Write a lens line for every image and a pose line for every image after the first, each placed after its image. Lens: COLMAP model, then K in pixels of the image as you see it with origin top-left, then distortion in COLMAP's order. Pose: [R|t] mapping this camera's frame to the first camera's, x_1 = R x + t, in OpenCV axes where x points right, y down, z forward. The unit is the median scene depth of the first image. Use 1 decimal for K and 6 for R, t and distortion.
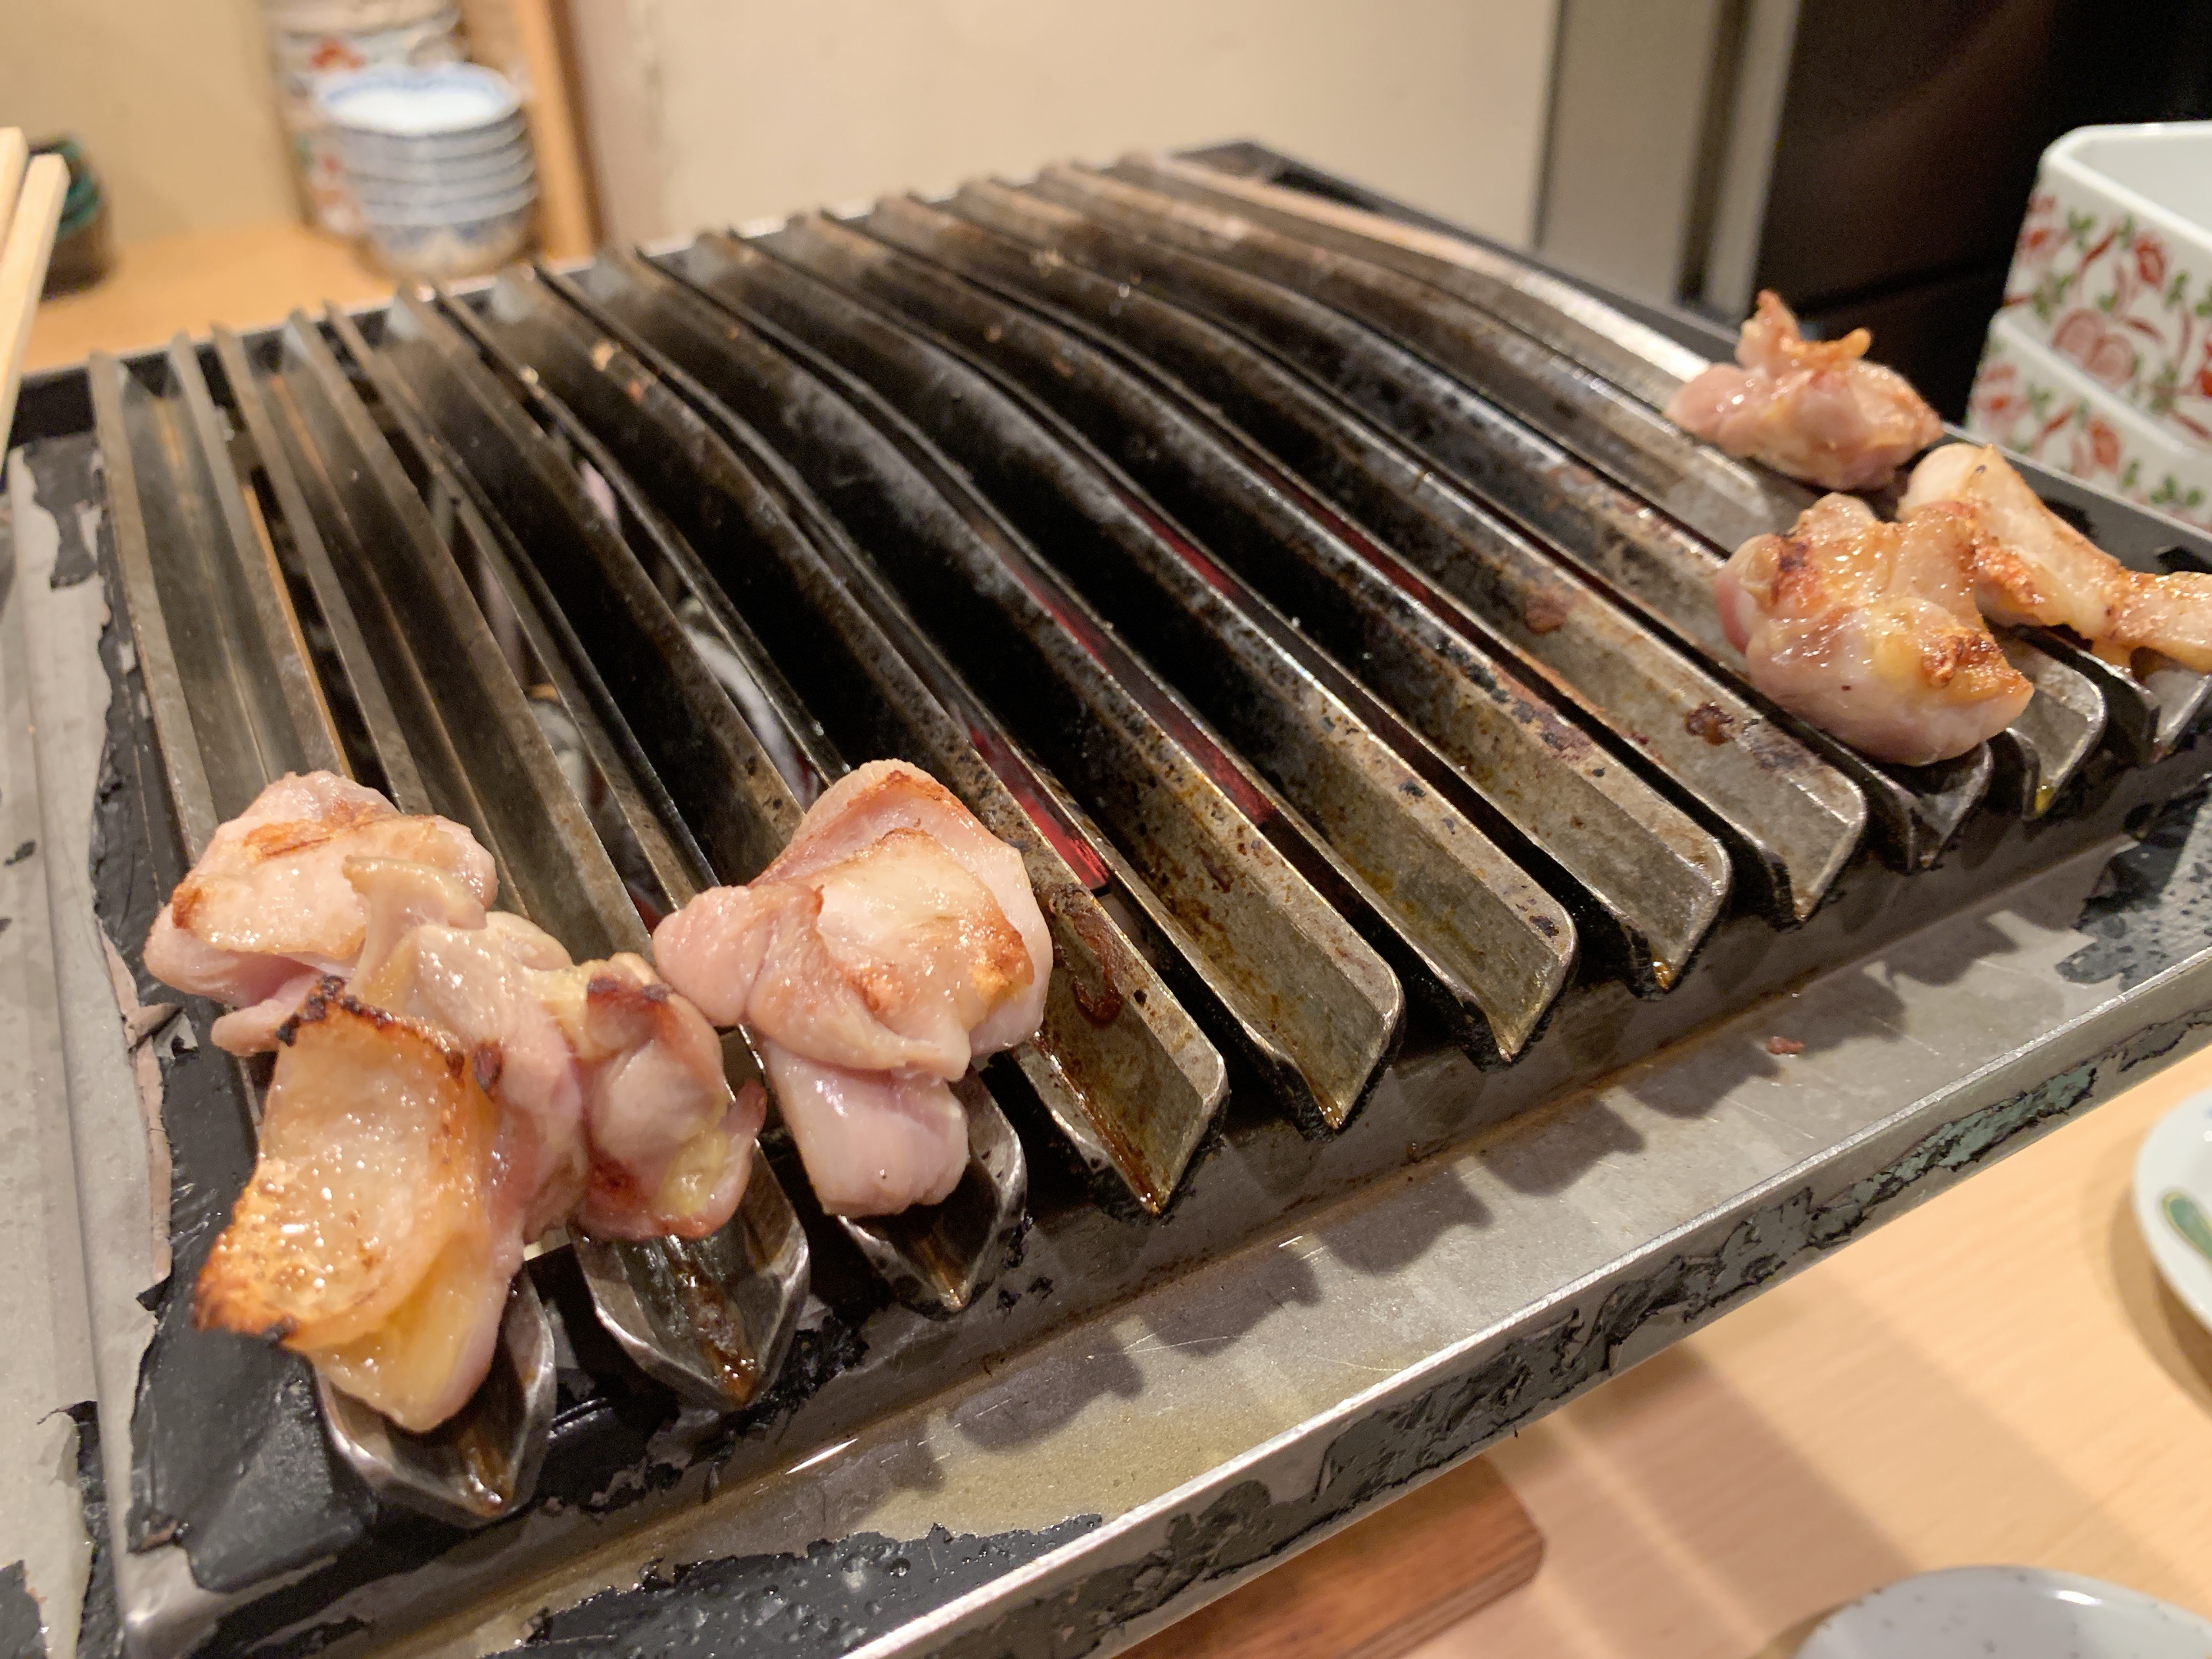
lens RADIAL K [[1769.6, 0, 1106.0], [0, 1769.6, 829.5], [0, 0, 1]] dist [-0.024689, 0.002738]
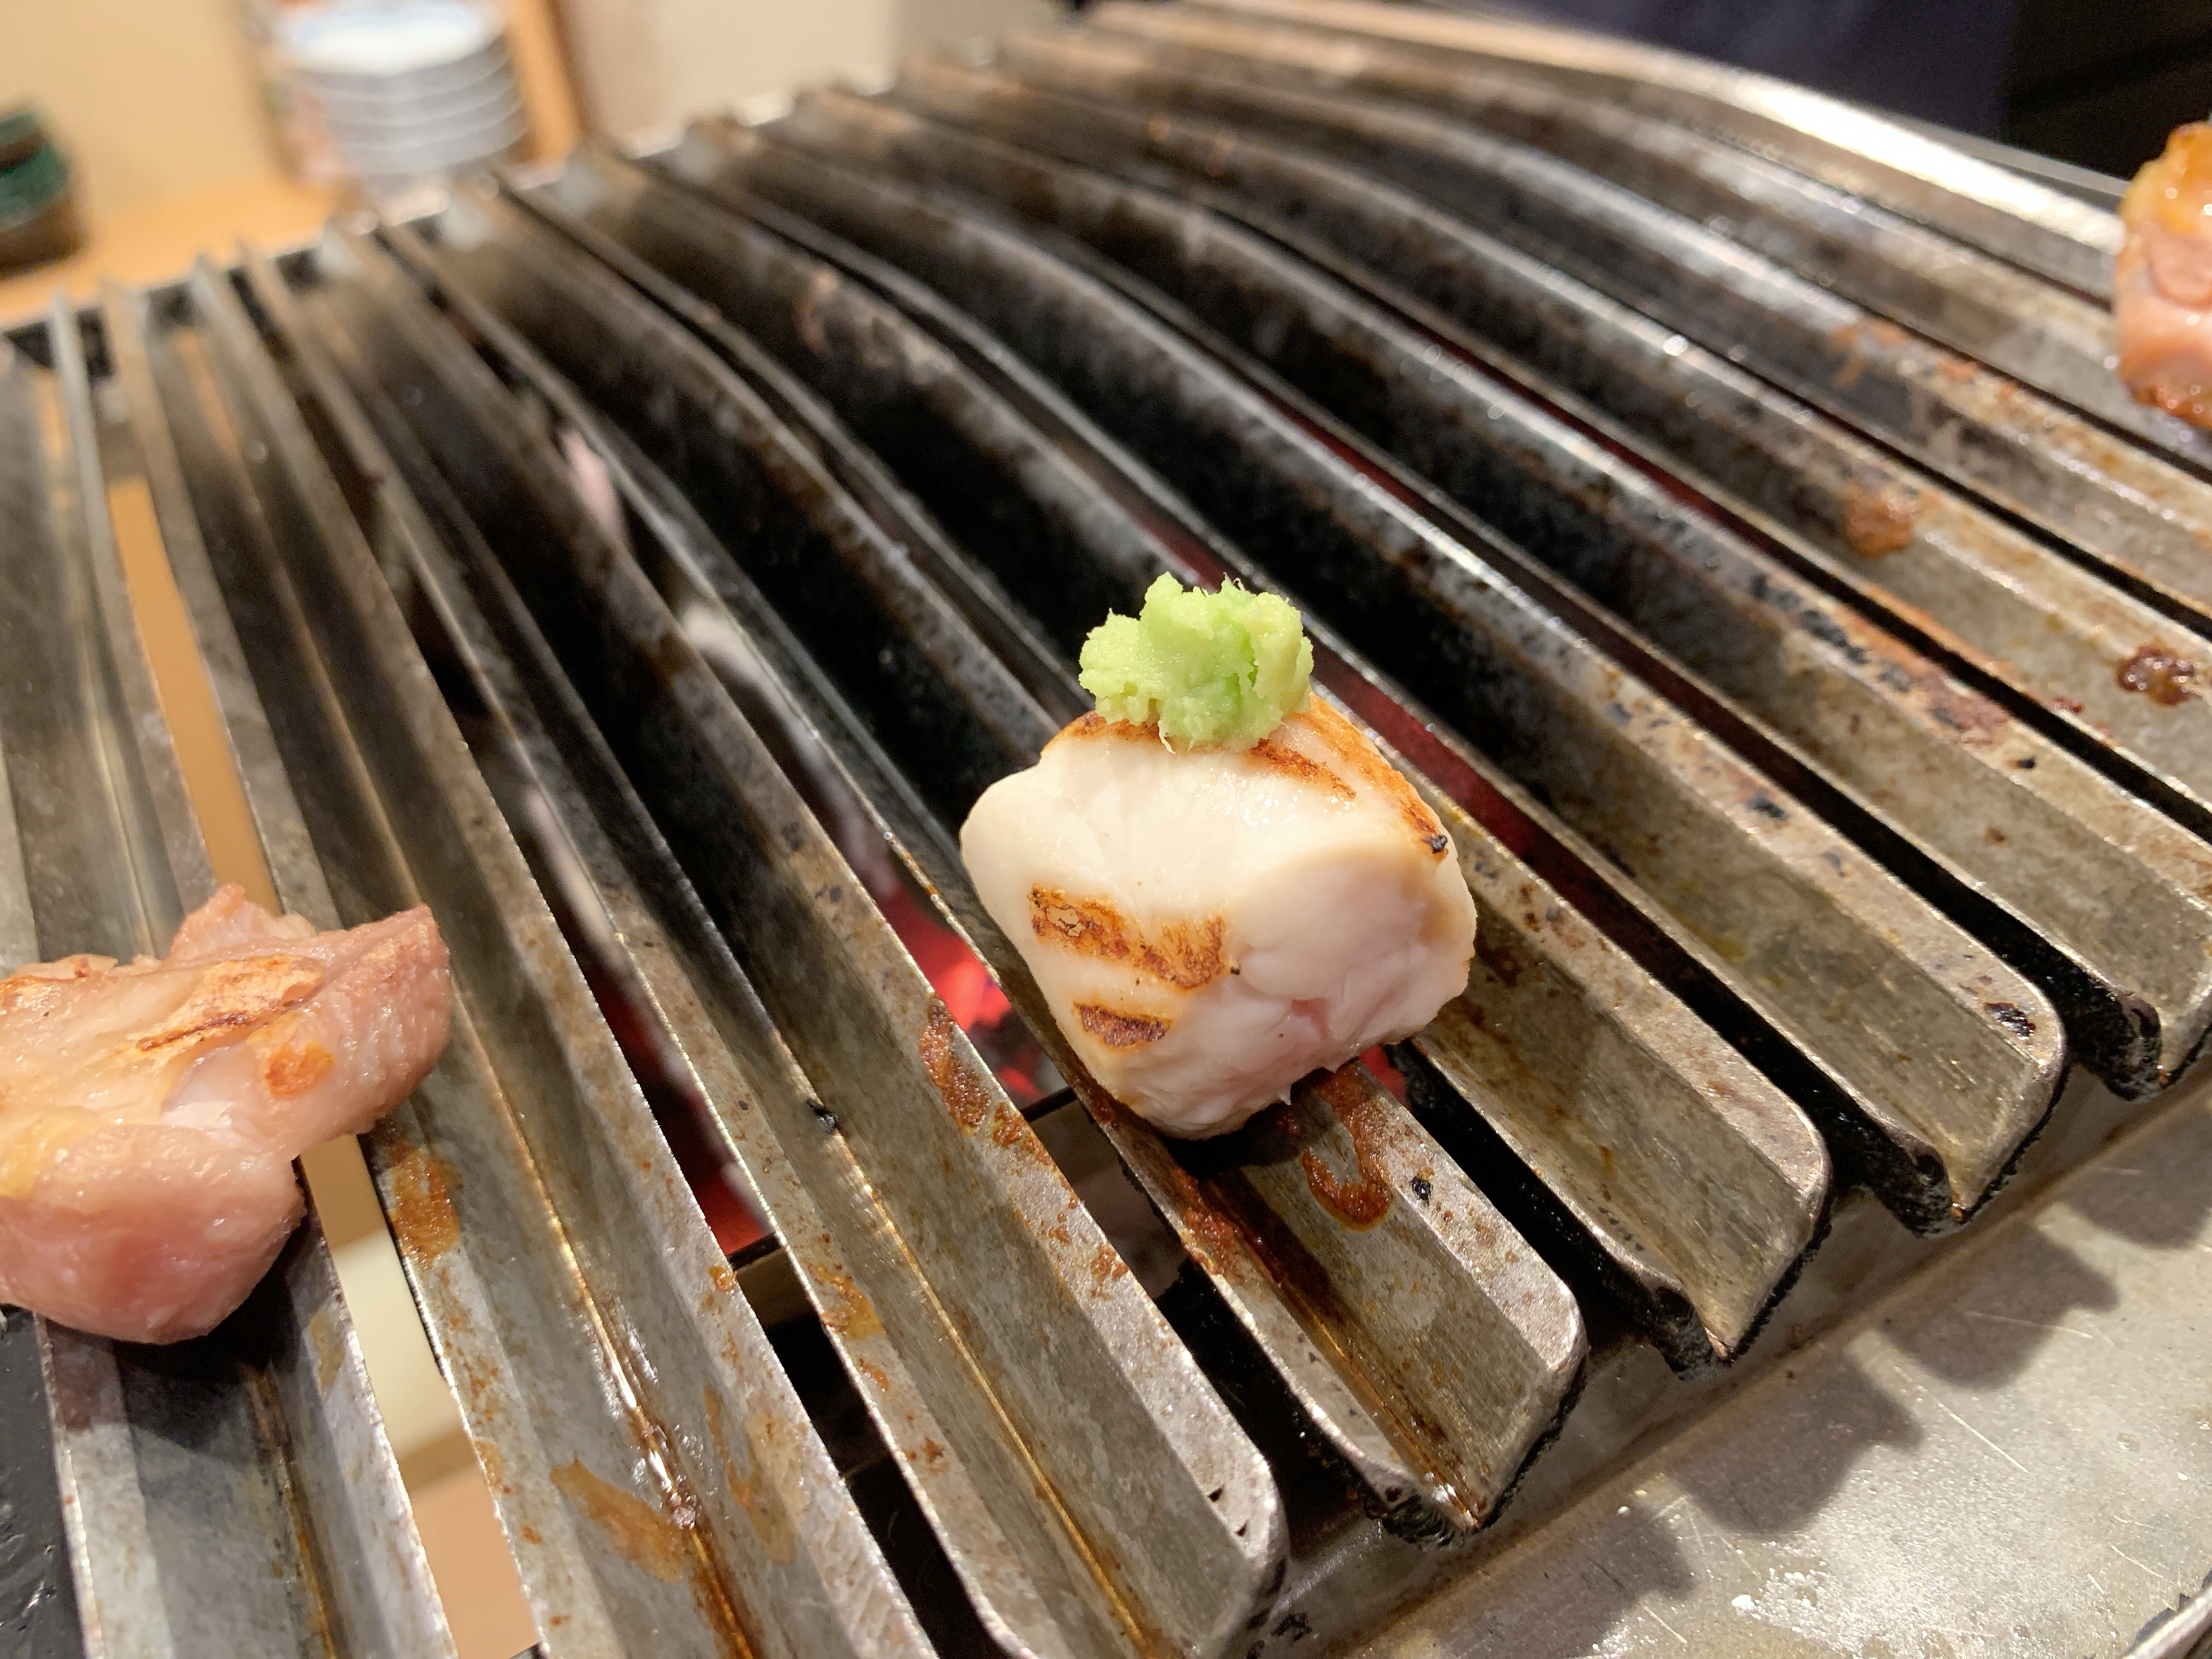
lens RADIAL K [[1793.0, 0, 1134.0], [0, 1793.0, 835.0], [0, 0, 1]] dist [-0.050281, 0.004370]
pose [[0.997494, -0.067804, -0.020191, -0.050127], [0.068723, 0.996433, 0.048974, -0.056769], [0.016798, -0.050239, 0.998596, 0.280974]]
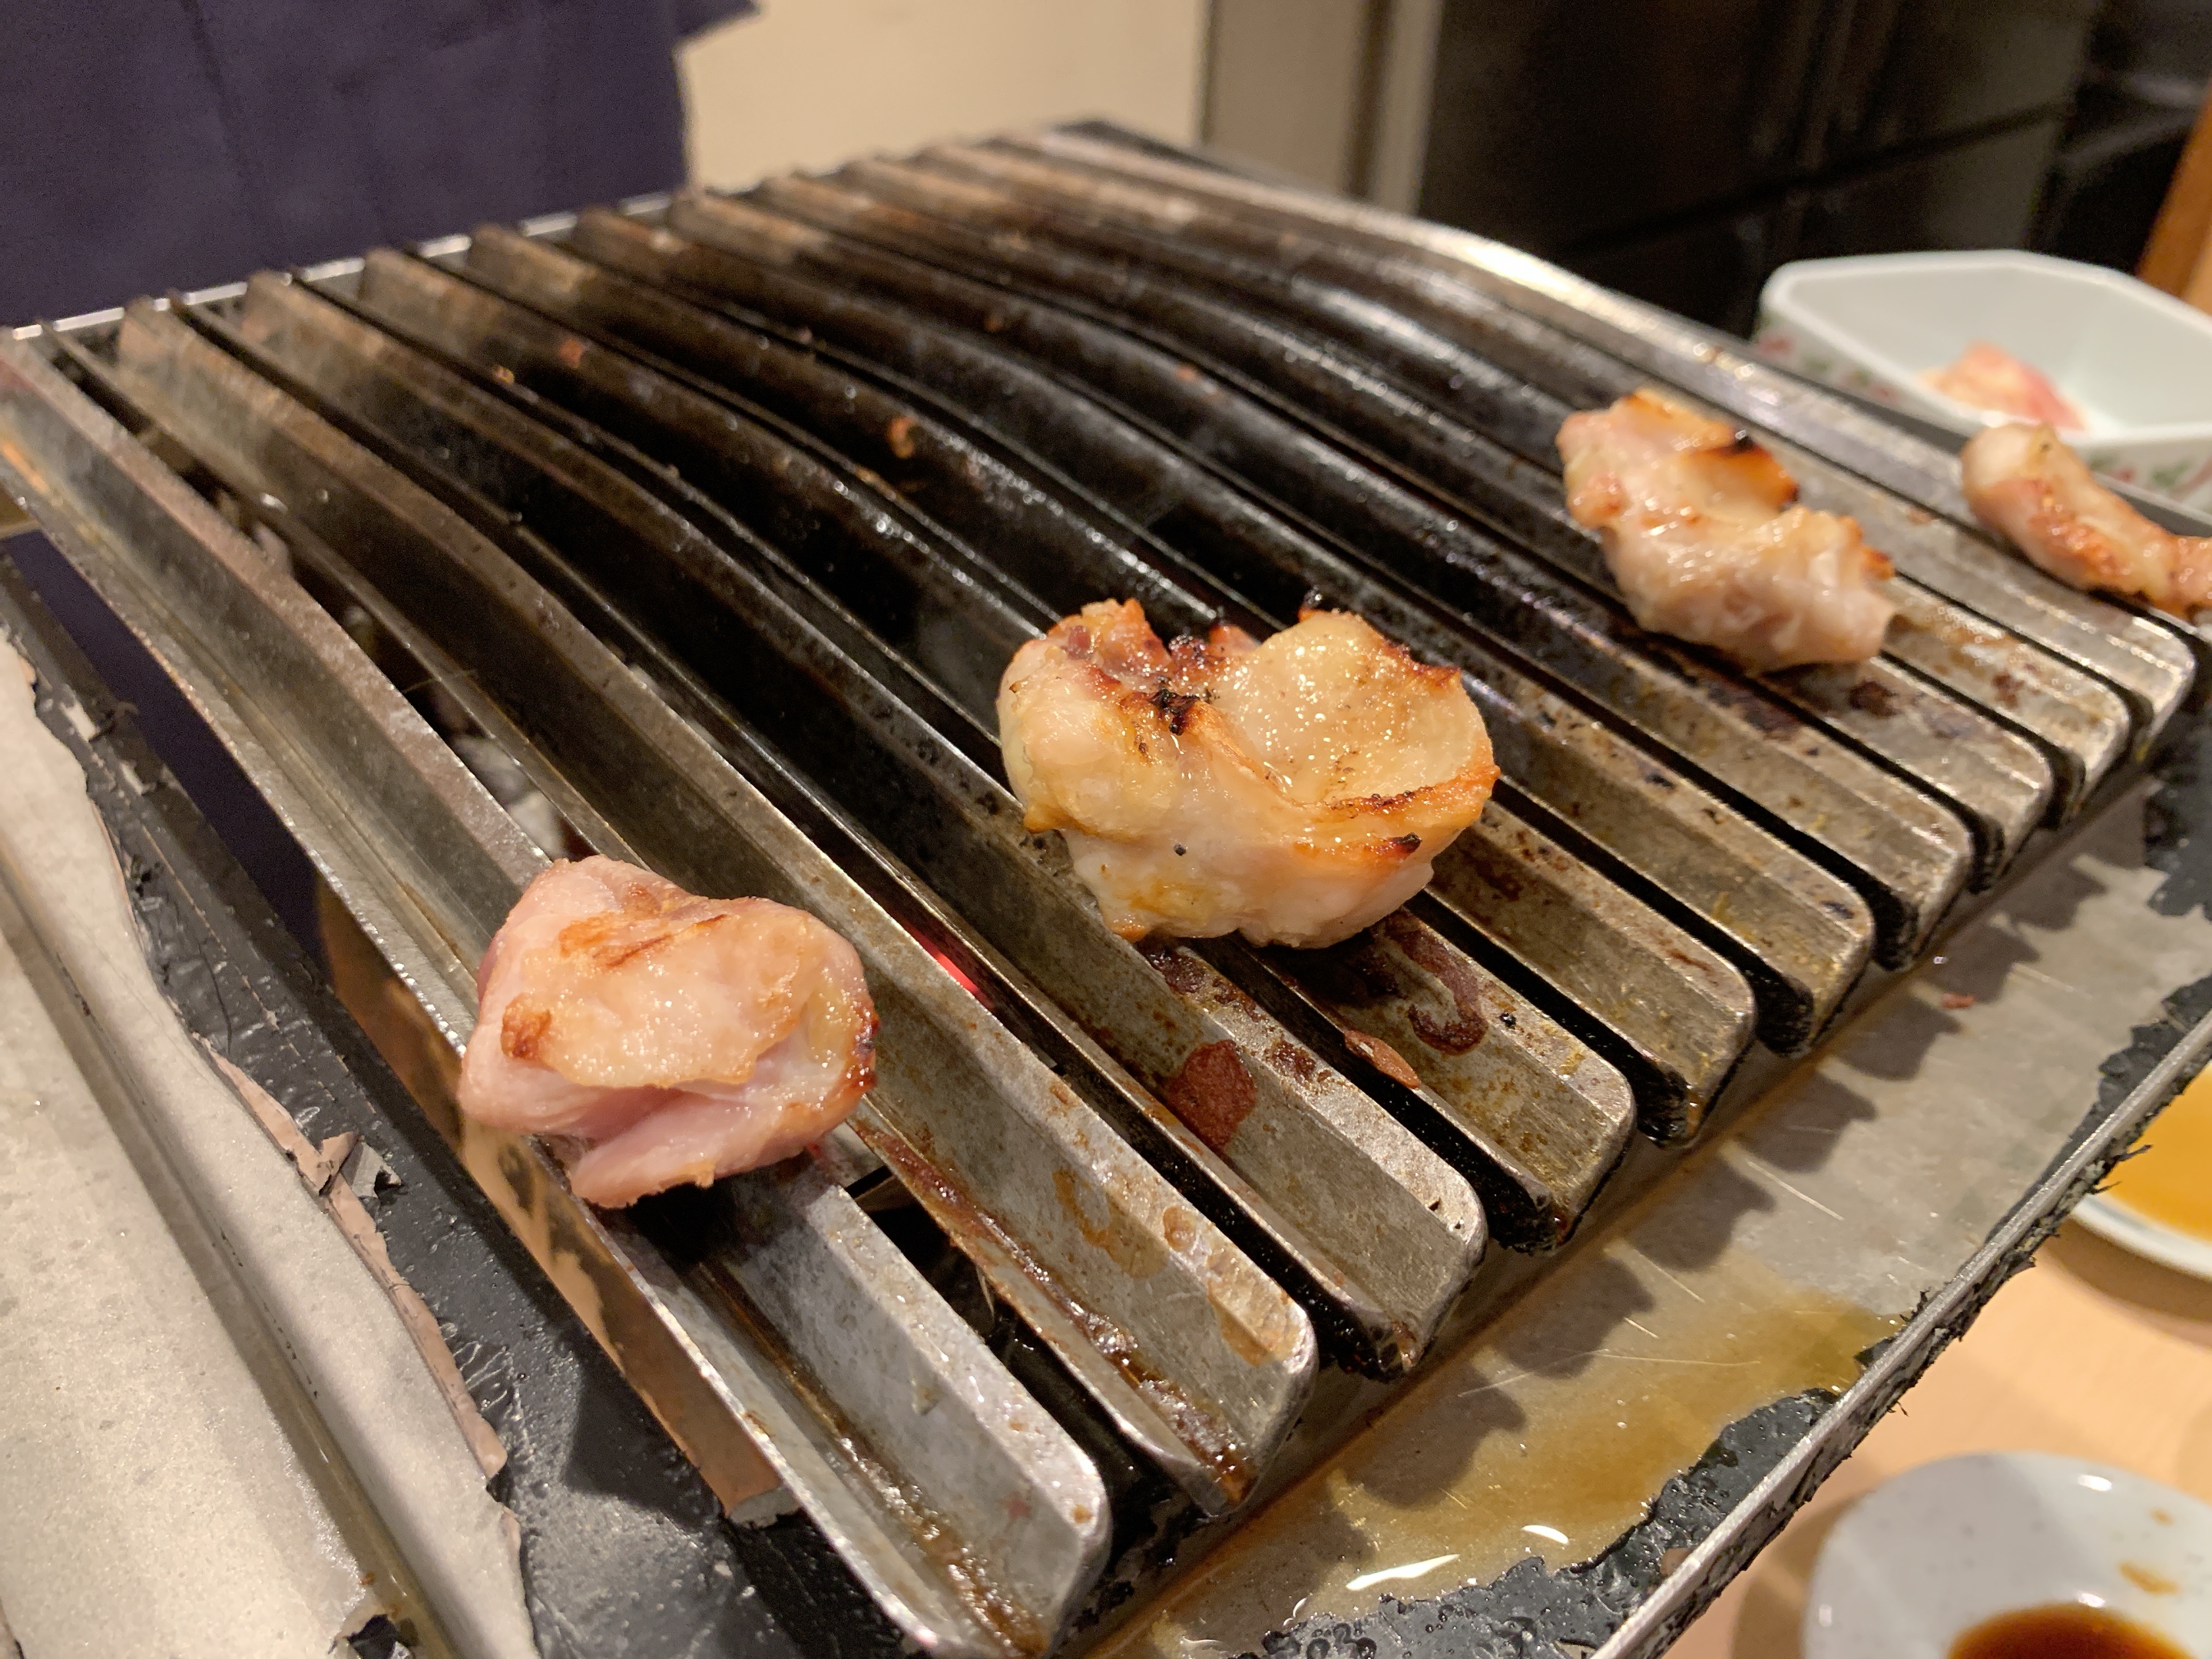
lens RADIAL K [[1769.6, 0, 1106.0], [0, 1769.6, 829.5], [0, 0, 1]] dist [-0.024689, 0.002738]
pose [[0.975290, -0.072868, 0.208566, -0.306964], [0.069938, 0.997322, 0.021399, -0.035134], [-0.209567, -0.006283, 0.977774, 0.082347]]
